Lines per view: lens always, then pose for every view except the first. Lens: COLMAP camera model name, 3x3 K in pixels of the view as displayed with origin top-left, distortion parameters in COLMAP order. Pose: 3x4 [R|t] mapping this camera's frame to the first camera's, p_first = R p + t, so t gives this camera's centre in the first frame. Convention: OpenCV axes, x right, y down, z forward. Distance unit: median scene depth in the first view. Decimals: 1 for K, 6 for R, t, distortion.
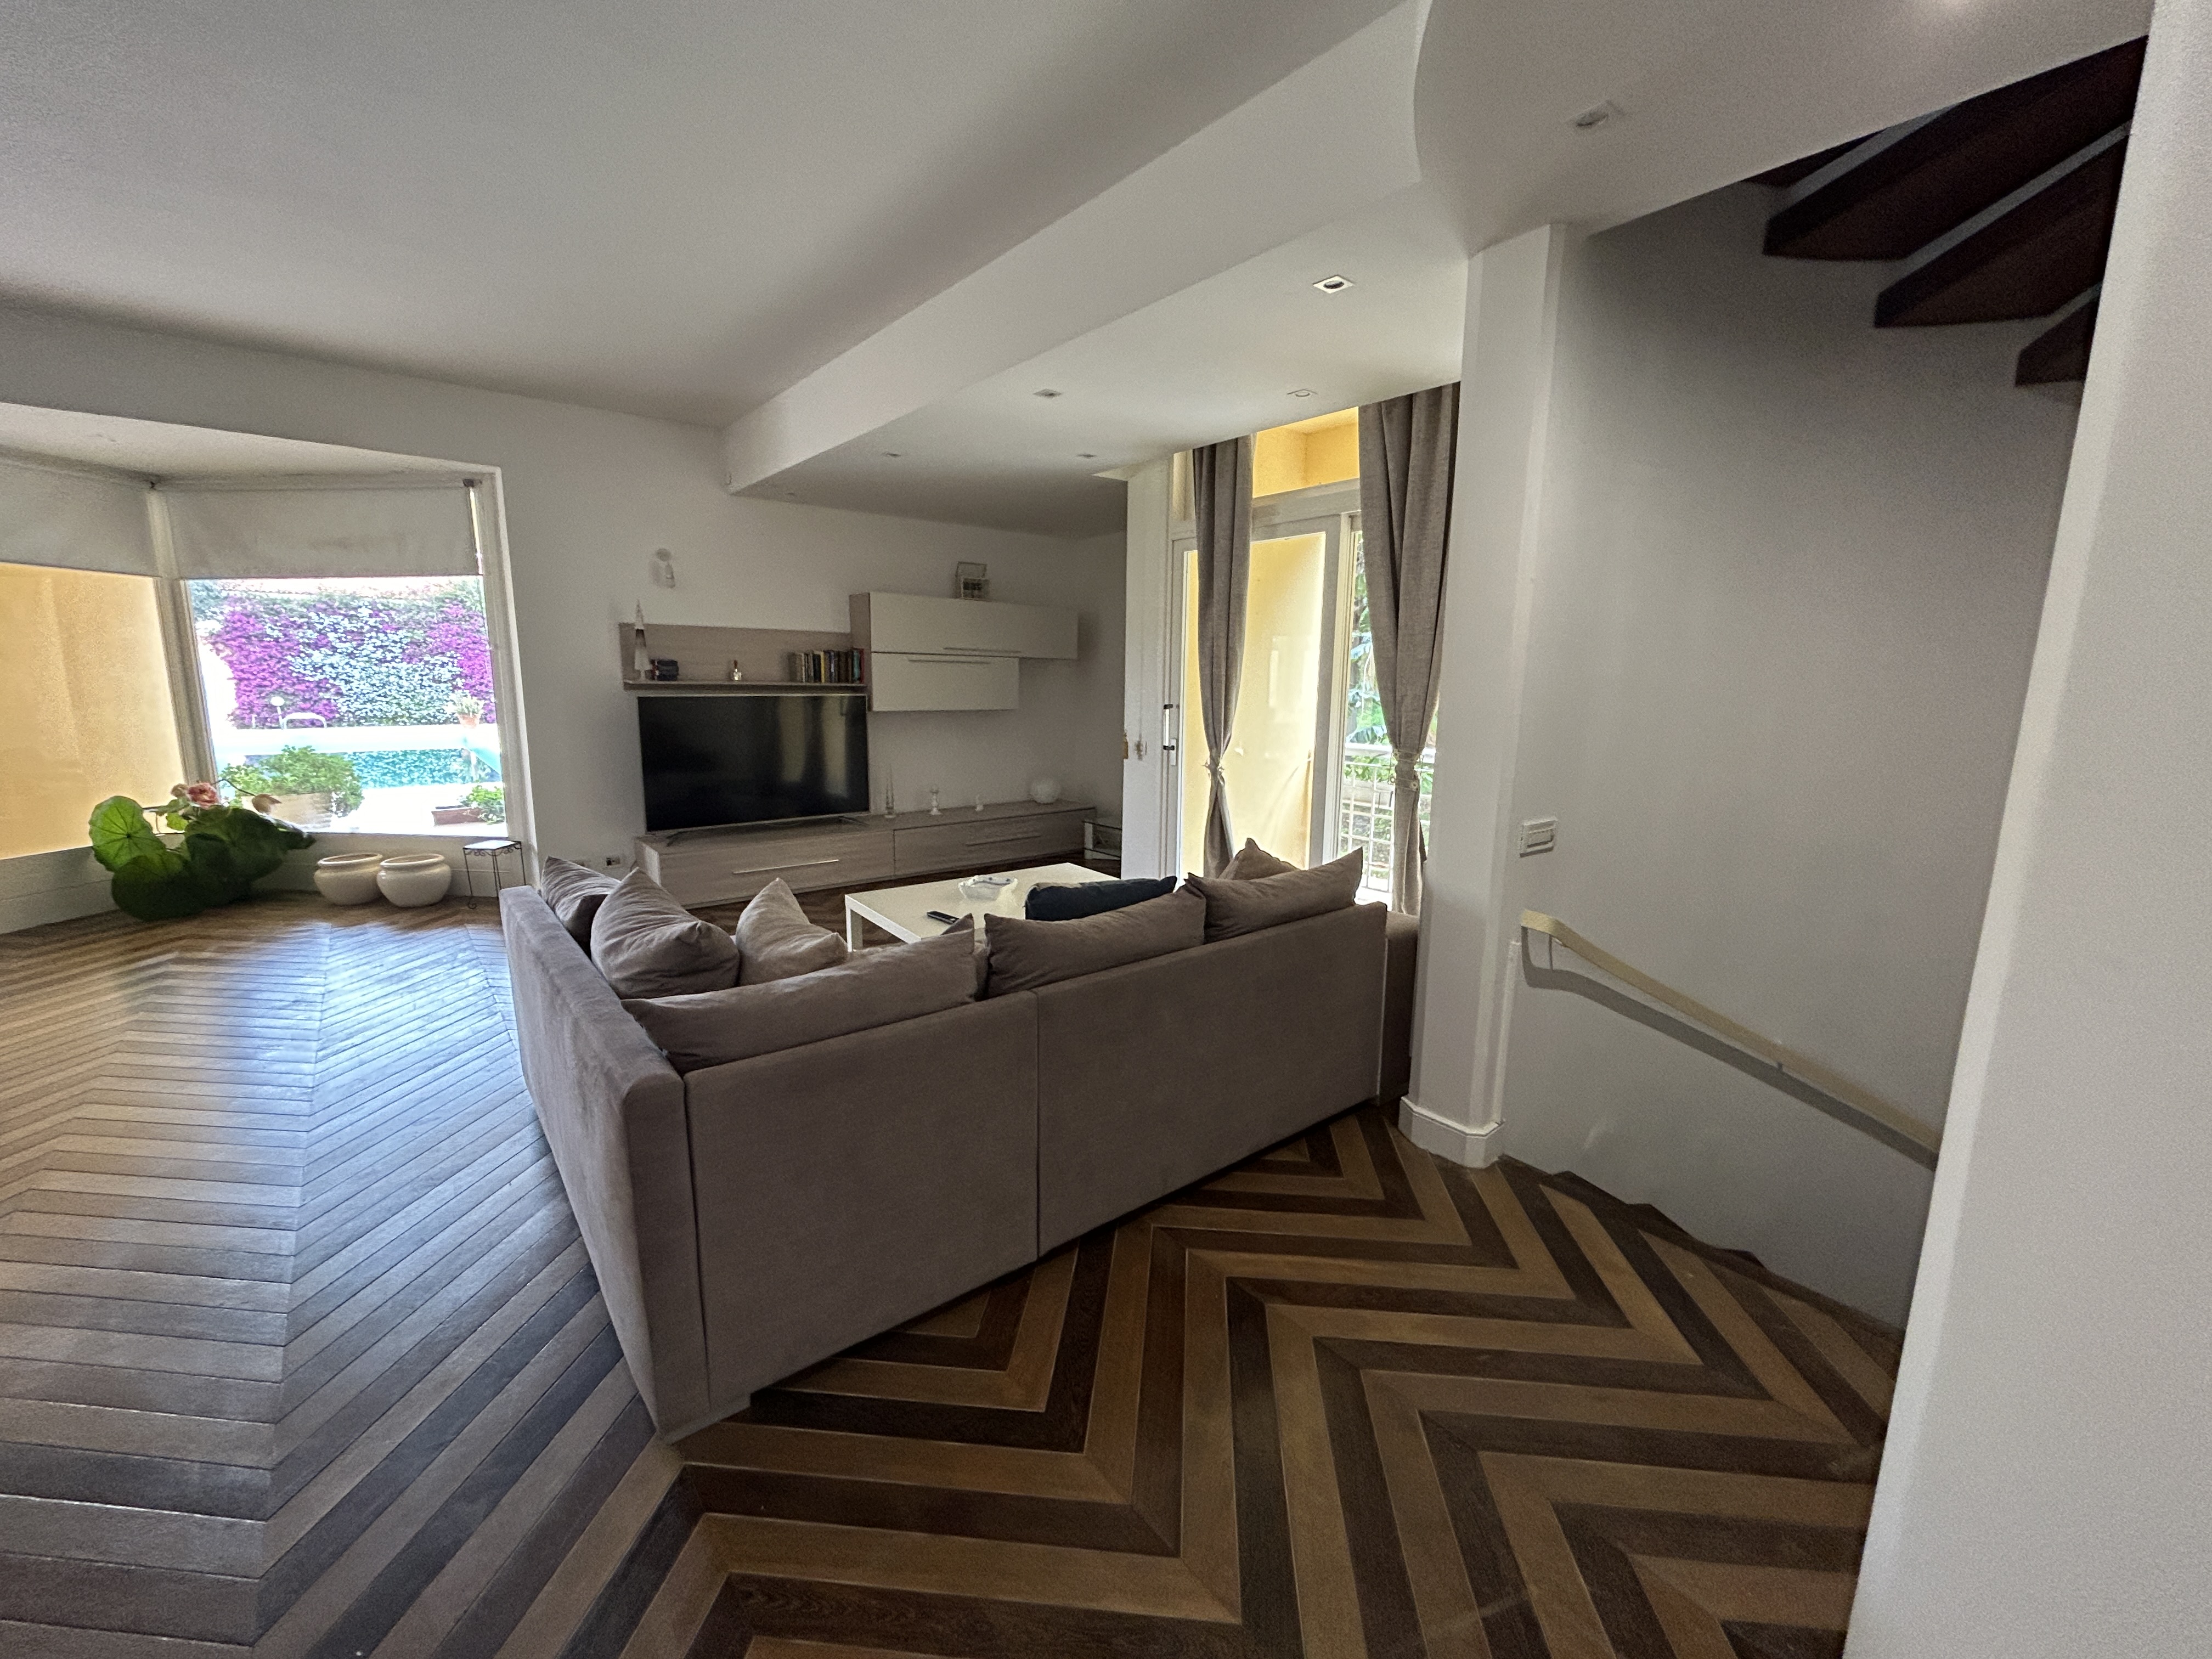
lens RADIAL K [[892.5, 0, 1108.5], [0, 892.5, 821.0], [0, 0, 1]] dist [-0.001166, 0.000044]
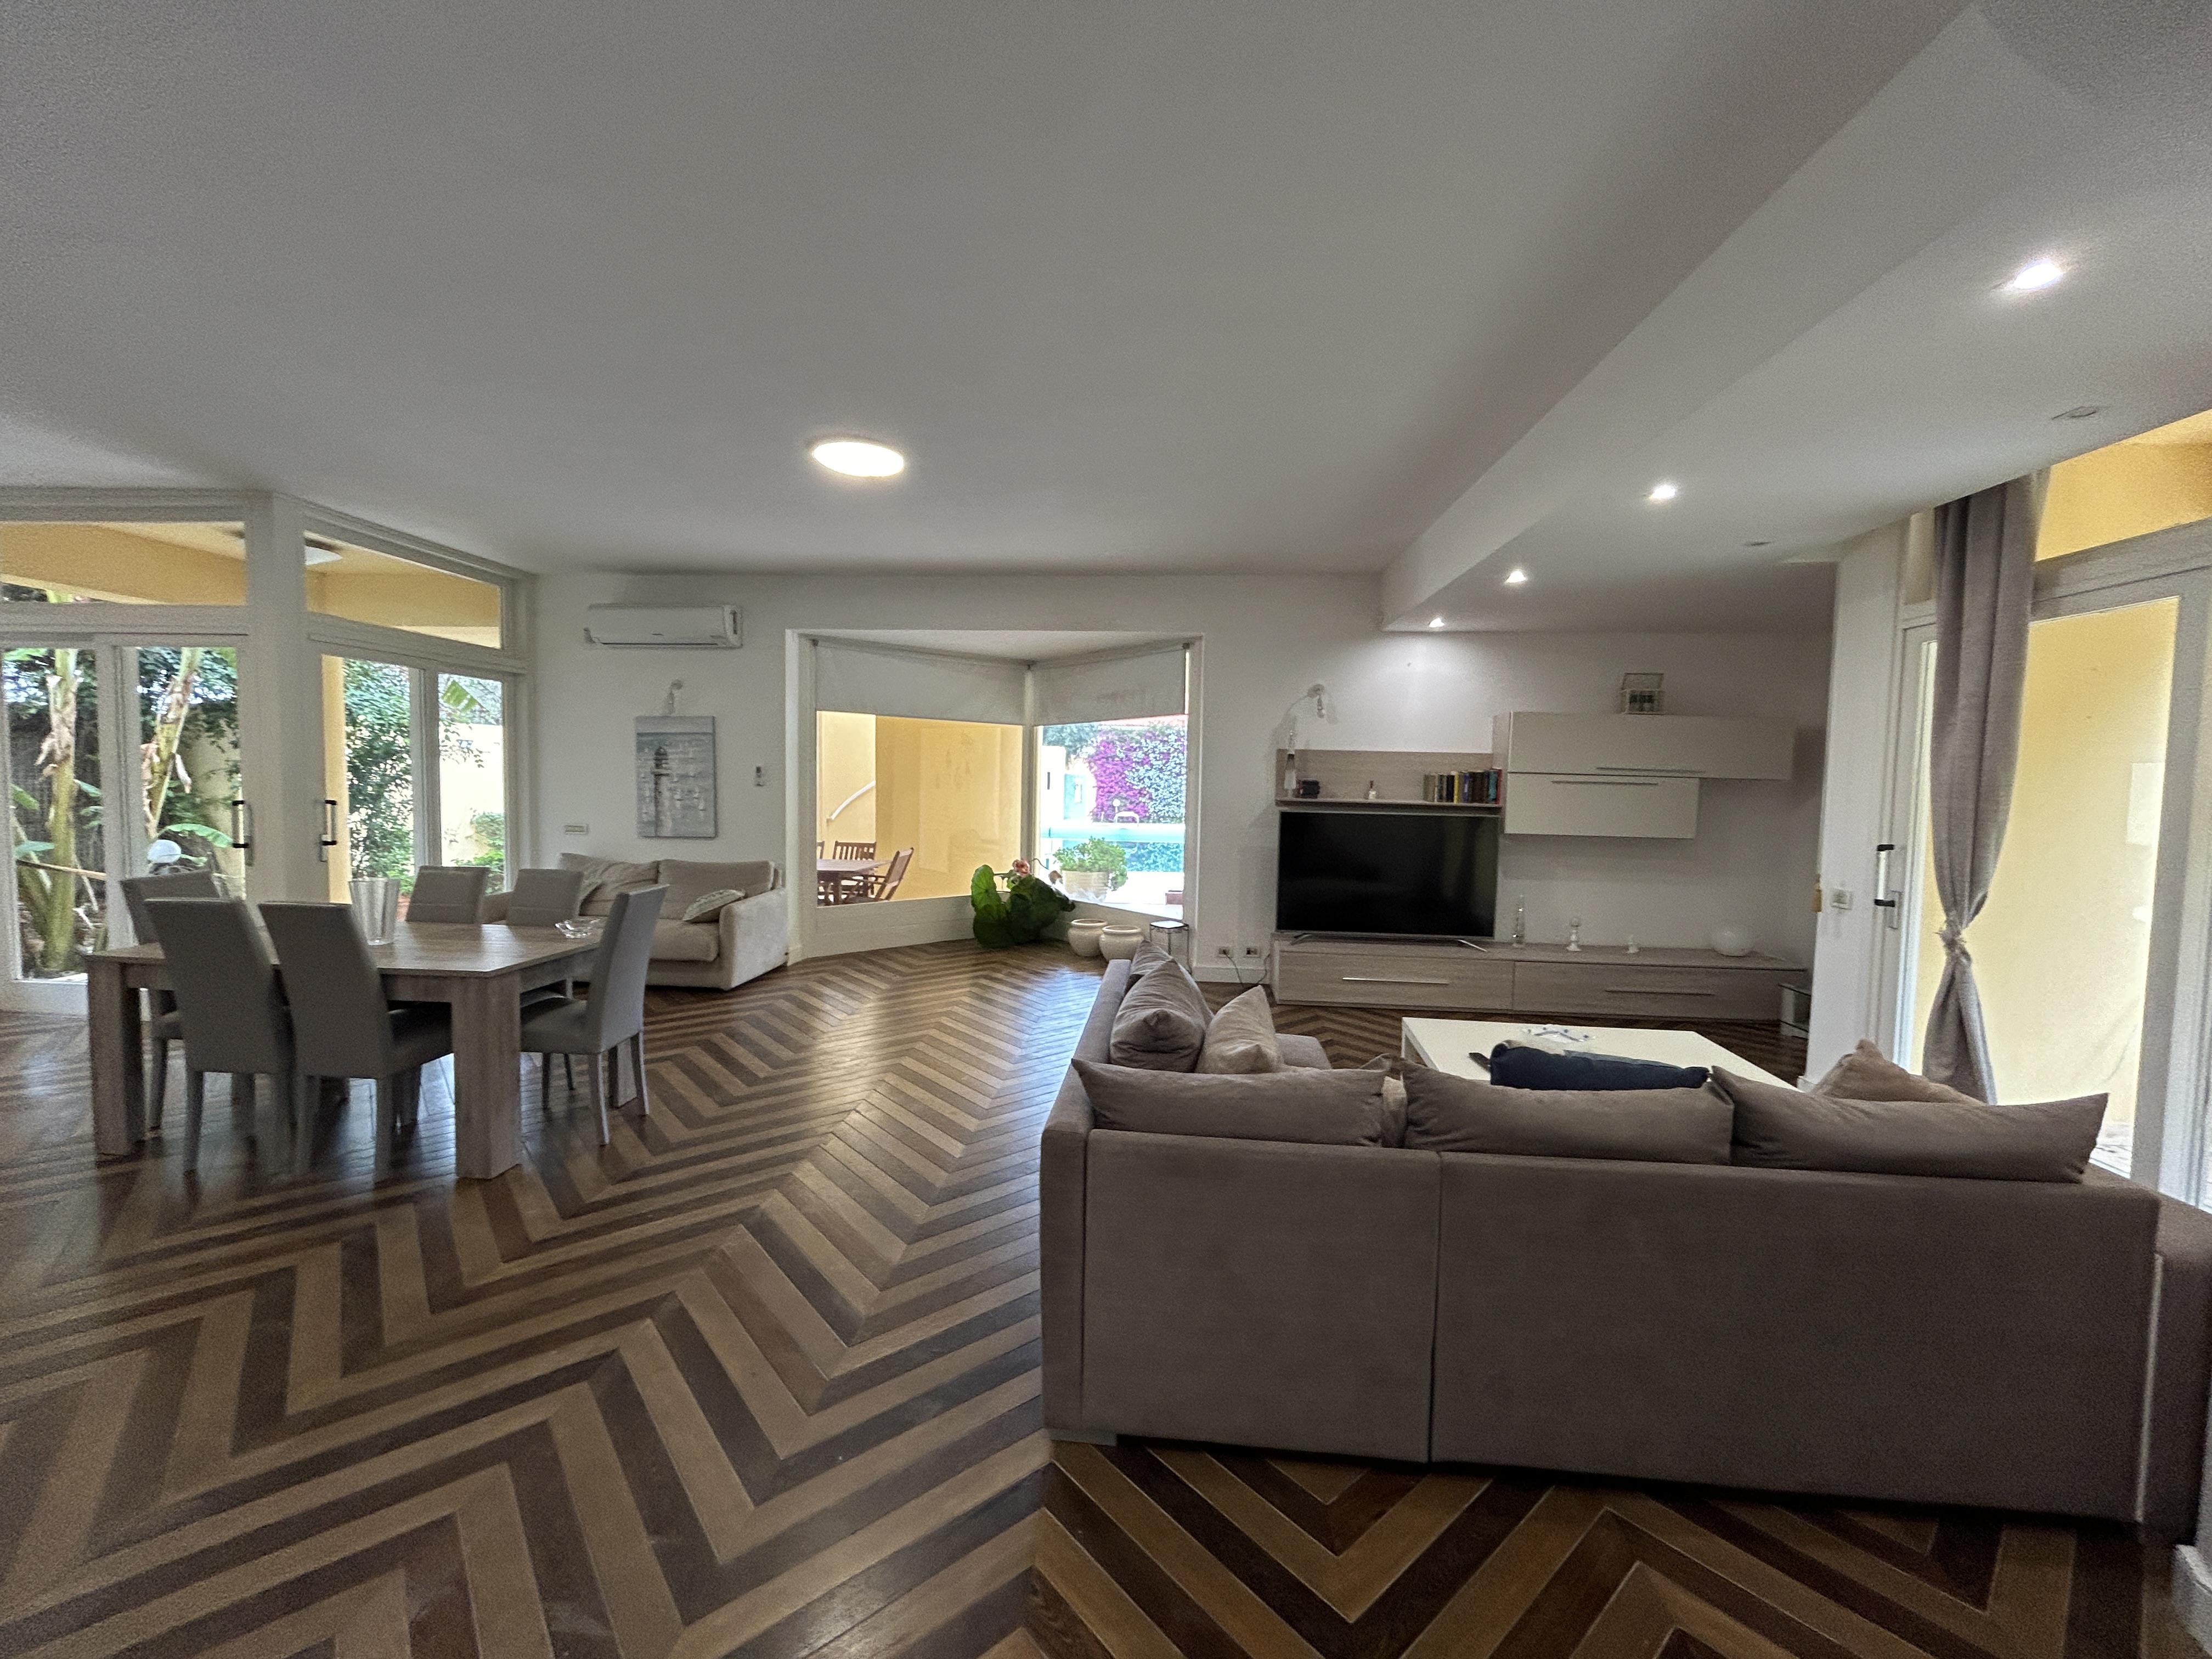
lens RADIAL K [[892.5, 0, 1107.2], [0, 892.5, 827.5], [0, 0, 1]] dist [-0.001166, 0.000044]
pose [[0.717073, 0.043848, -0.695617, 0.112245], [-0.125067, 0.989916, -0.066525, -0.014242], [0.685685, 0.134702, 0.715326, 0.023436]]
